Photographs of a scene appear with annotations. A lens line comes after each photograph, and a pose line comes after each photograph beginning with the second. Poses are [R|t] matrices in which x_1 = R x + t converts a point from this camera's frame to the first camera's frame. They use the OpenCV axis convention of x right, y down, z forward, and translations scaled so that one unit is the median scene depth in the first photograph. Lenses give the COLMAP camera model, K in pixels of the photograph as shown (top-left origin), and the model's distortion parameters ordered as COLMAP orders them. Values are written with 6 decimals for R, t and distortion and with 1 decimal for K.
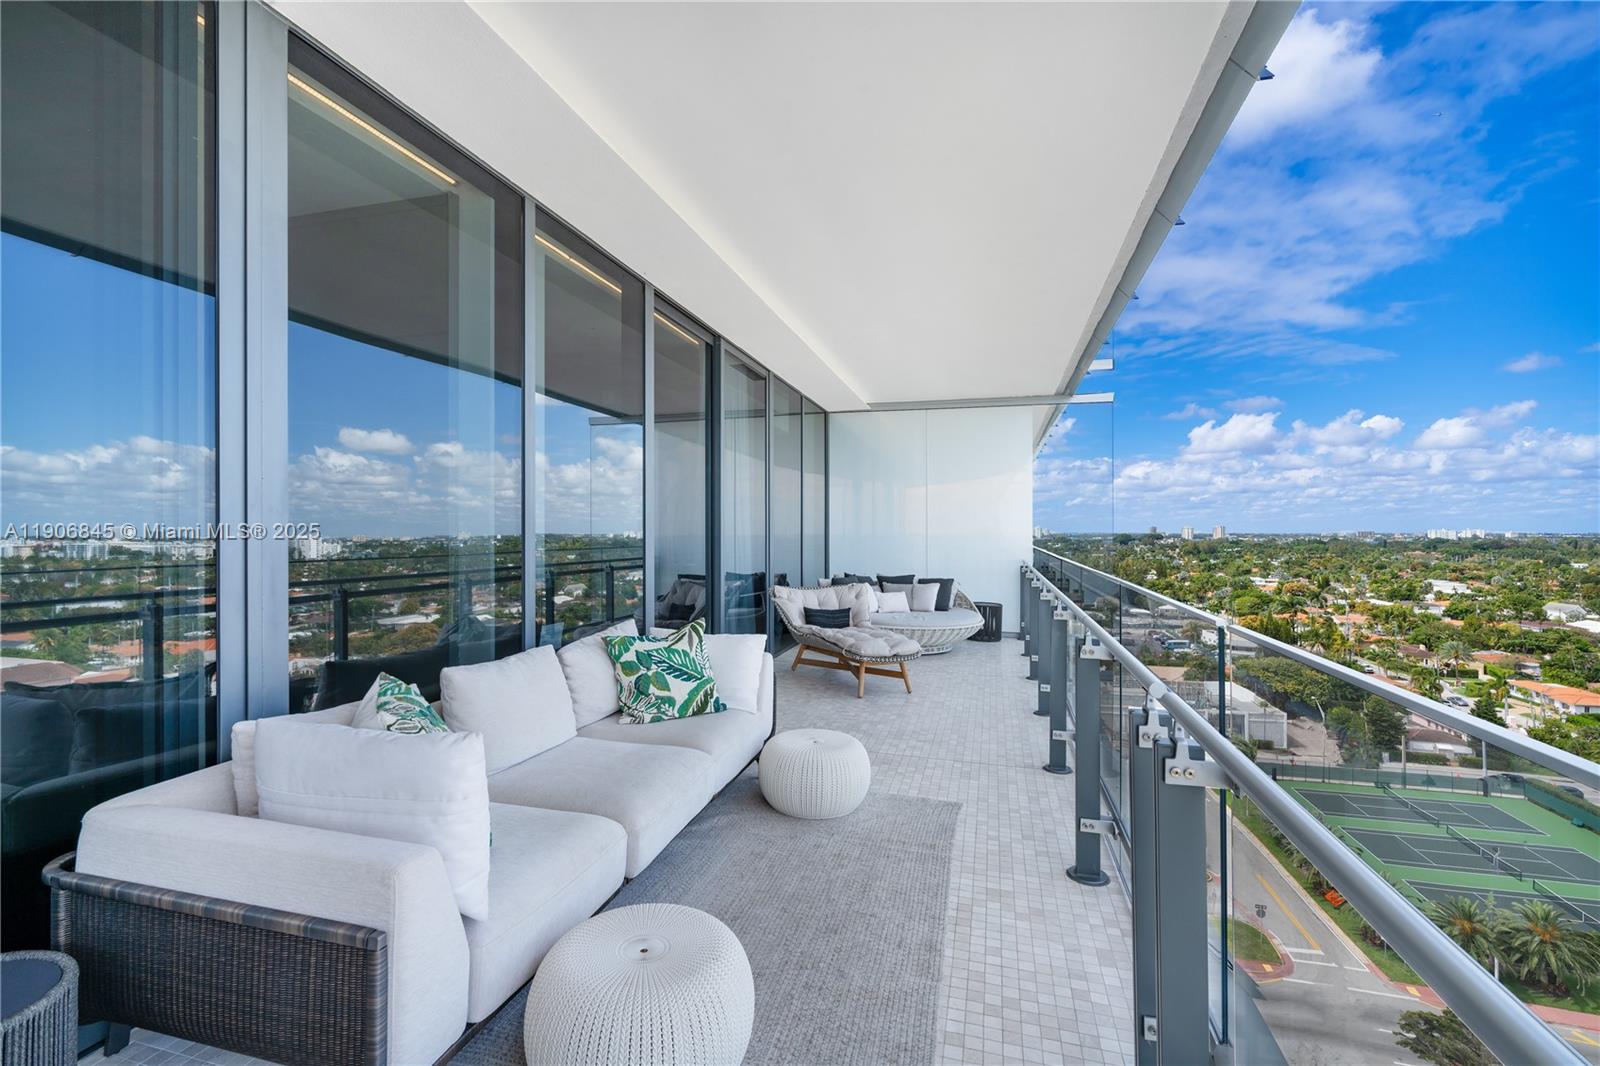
lens RADIAL K [[722.1, 0, 798.1], [0, 722.1, 533.6], [0, 0, 1]] dist [-0.010963, 0.004838]
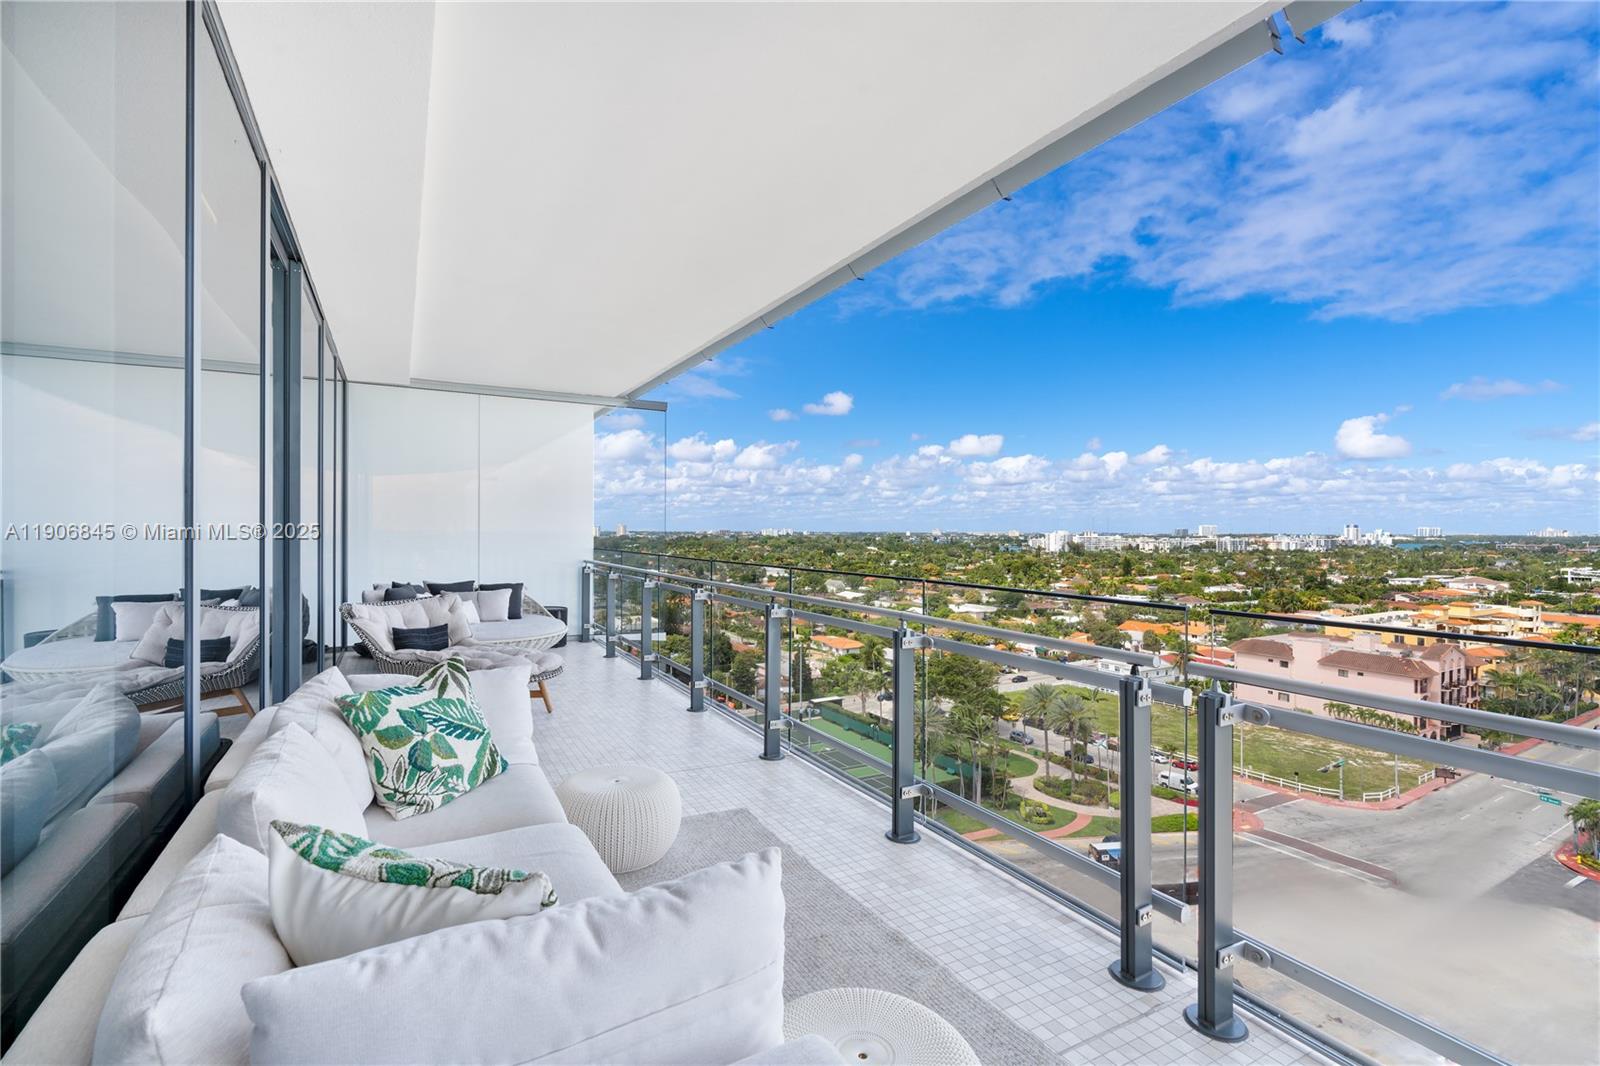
lens RADIAL K [[718.2, 0, 800.0], [0, 718.2, 533.0], [0, 0, 1]] dist [-0.003862, 0.001799]
pose [[0.721124, 0.002212, 0.692802, -0.420286], [-0.004061, 0.999991, 0.001033, -0.010487], [-0.692794, -0.003558, 0.721127, 0.231538]]
